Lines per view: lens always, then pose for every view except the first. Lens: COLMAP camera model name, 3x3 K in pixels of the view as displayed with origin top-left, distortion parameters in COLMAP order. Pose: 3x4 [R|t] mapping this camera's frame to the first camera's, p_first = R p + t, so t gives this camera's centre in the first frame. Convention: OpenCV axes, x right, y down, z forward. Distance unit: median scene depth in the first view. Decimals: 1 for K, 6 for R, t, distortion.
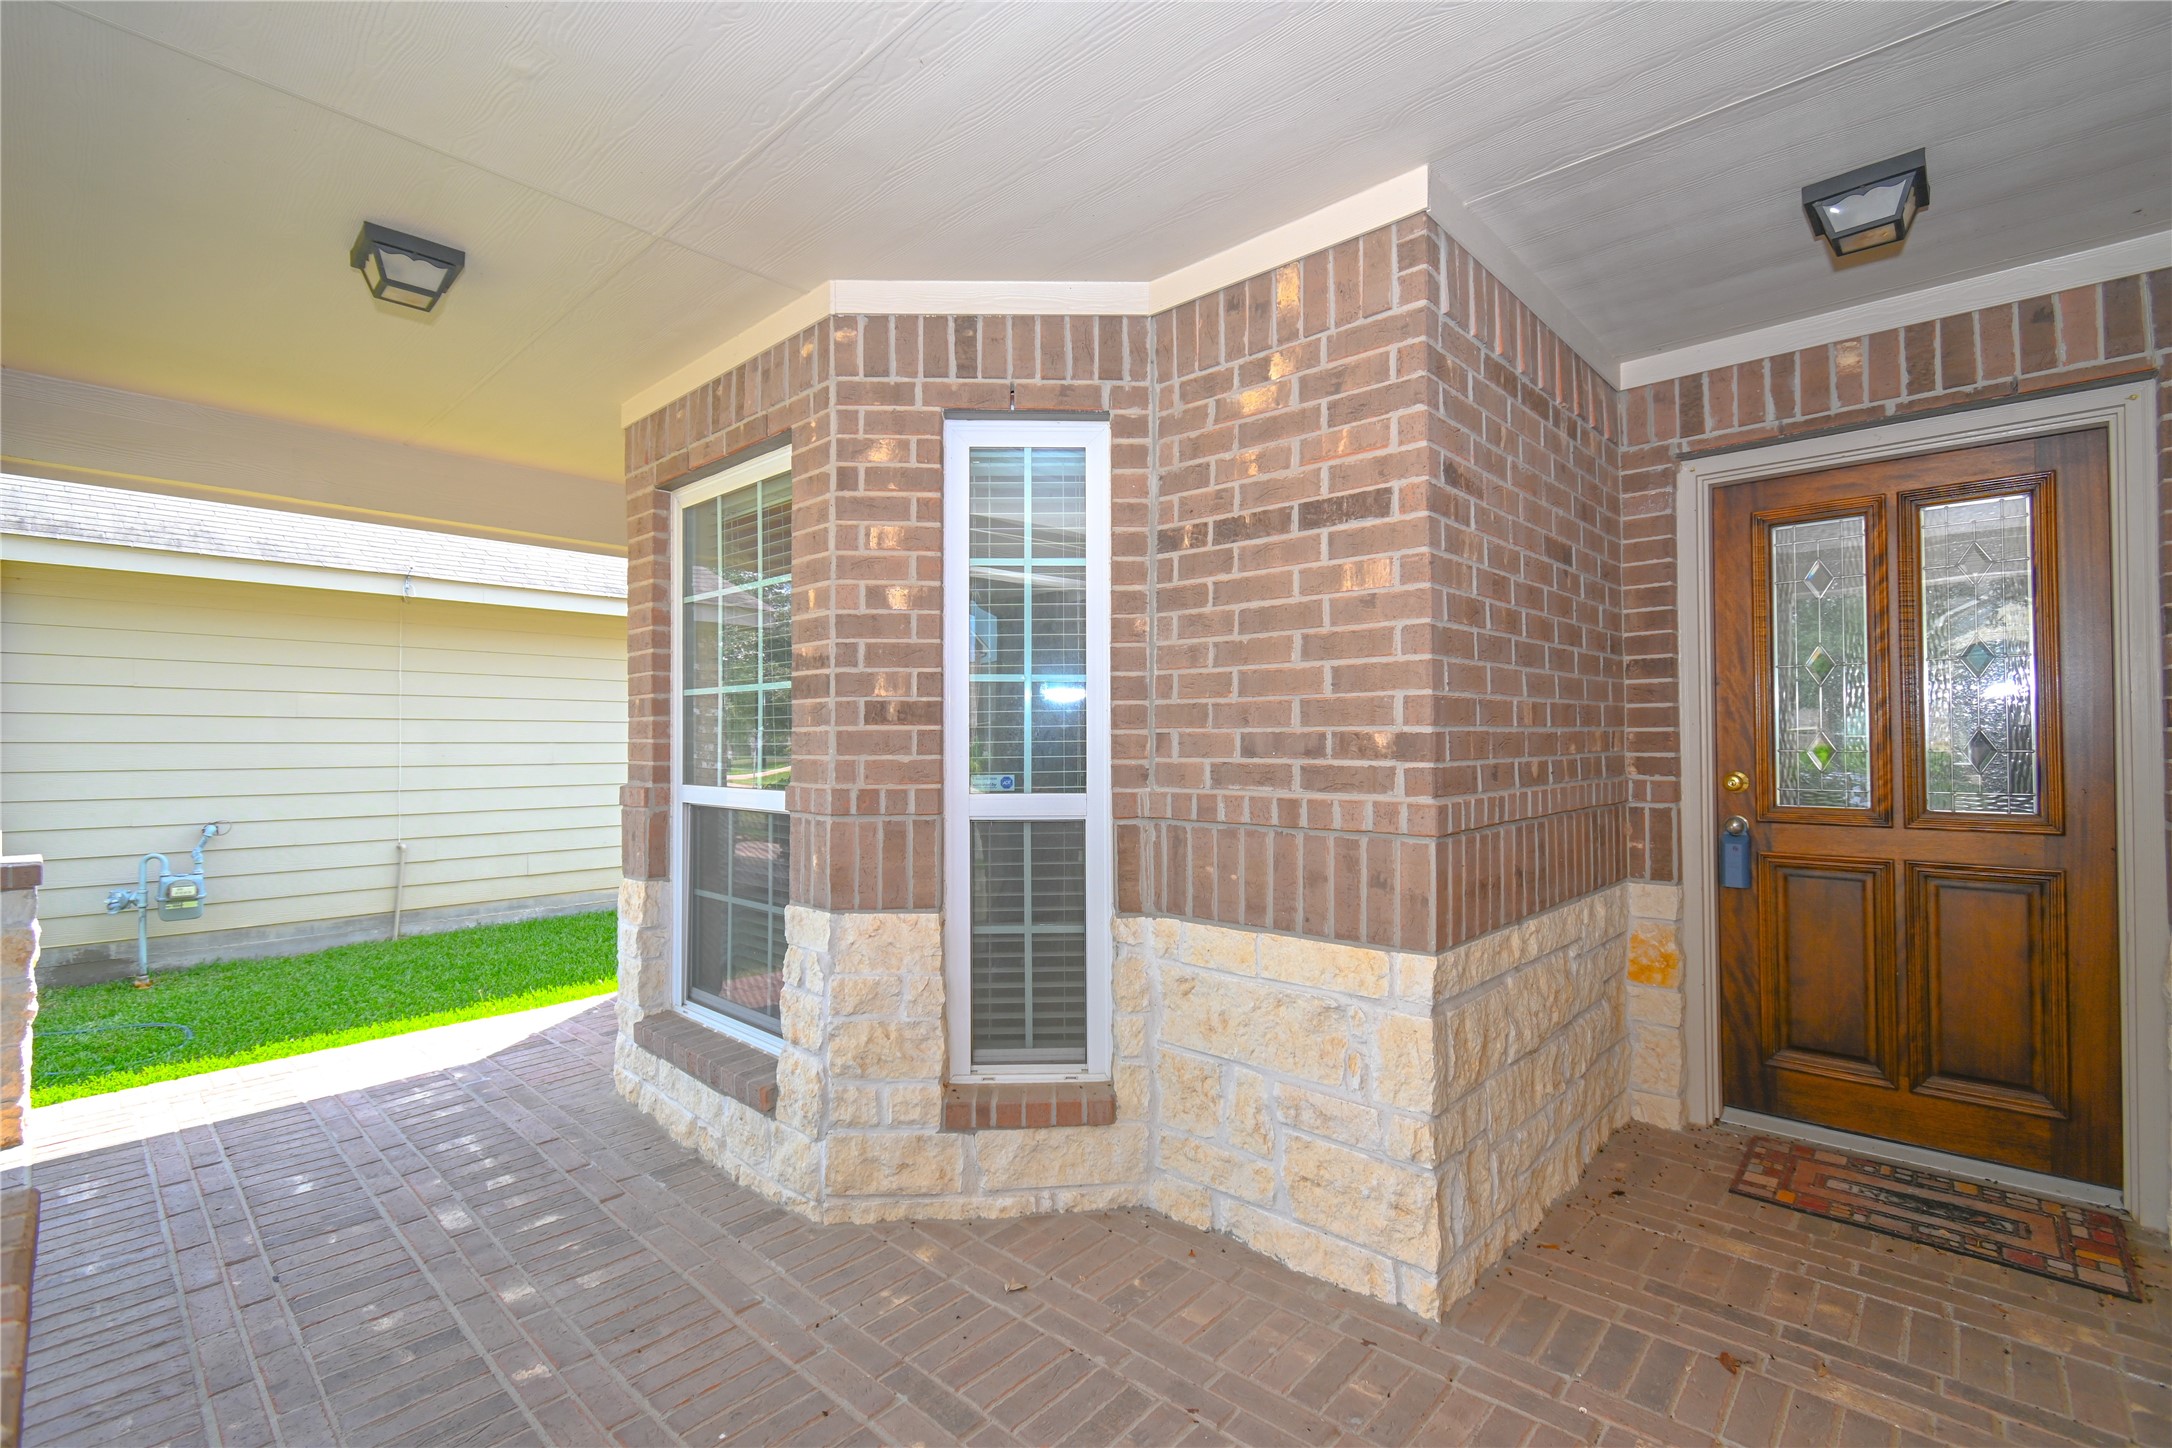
lens RADIAL K [[962.0, 0, 1086.0], [0, 962.0, 724.0], [0, 0, 1]] dist [0.013175, -0.008970]
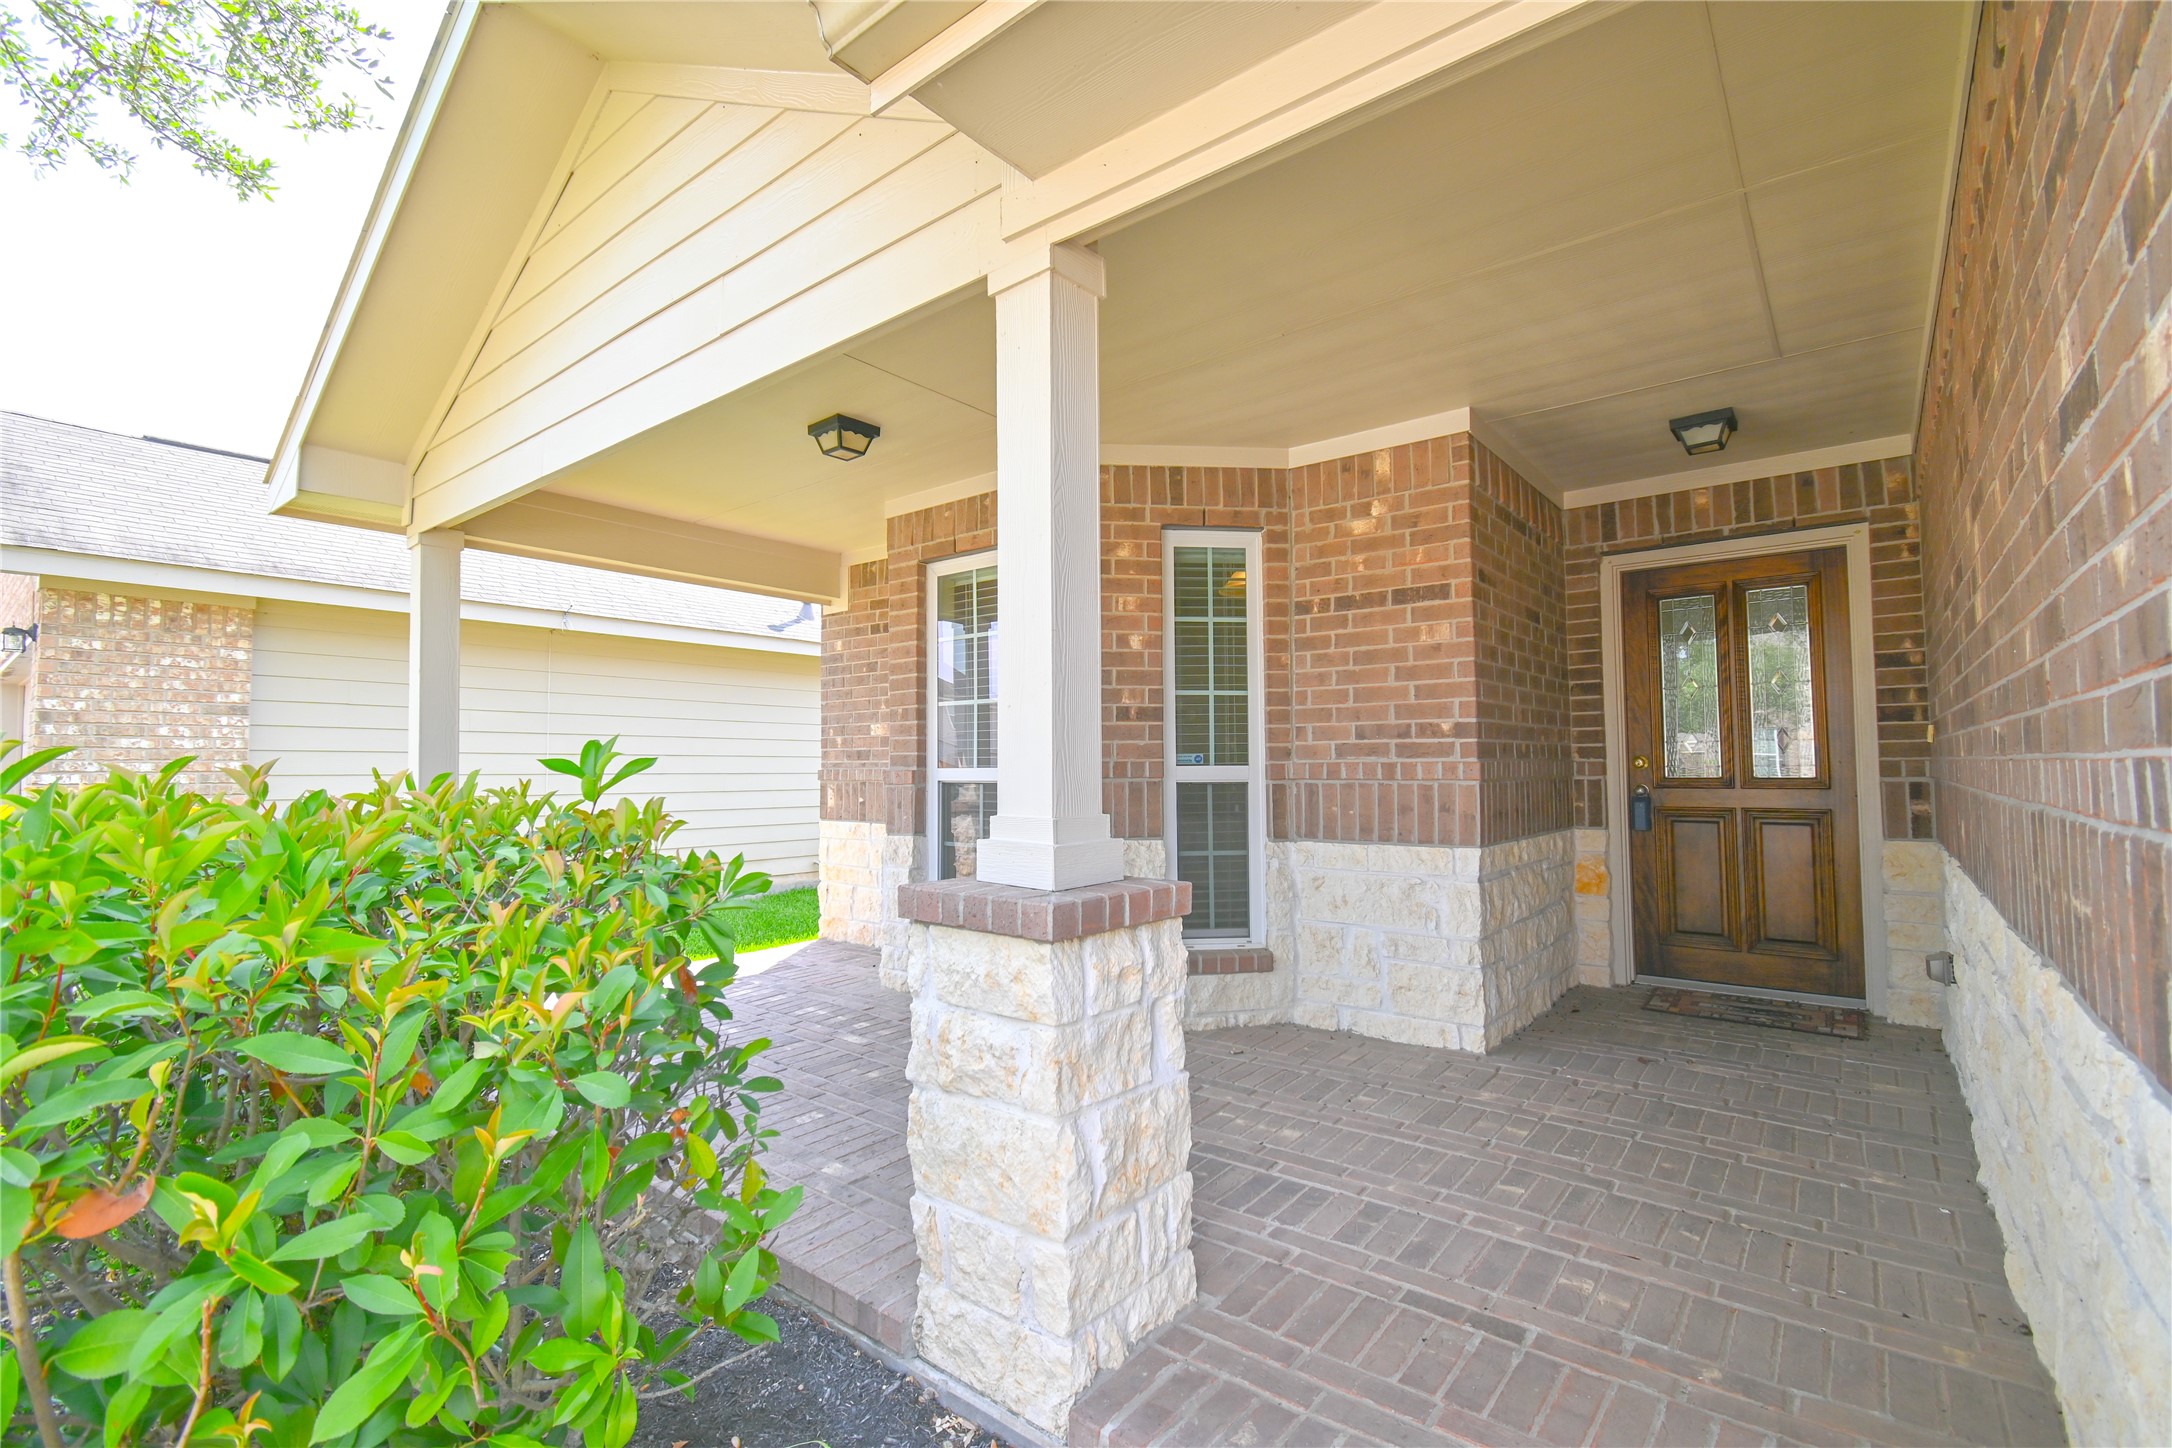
lens RADIAL K [[960.3, 0, 1089.6], [0, 960.3, 722.2], [0, 0, 1]] dist [0.008409, -0.005770]
pose [[0.997369, 0.001535, 0.072469, -0.390984], [0.000801, 0.999481, -0.032198, 0.053896], [-0.072481, 0.032171, 0.996851, -0.581837]]
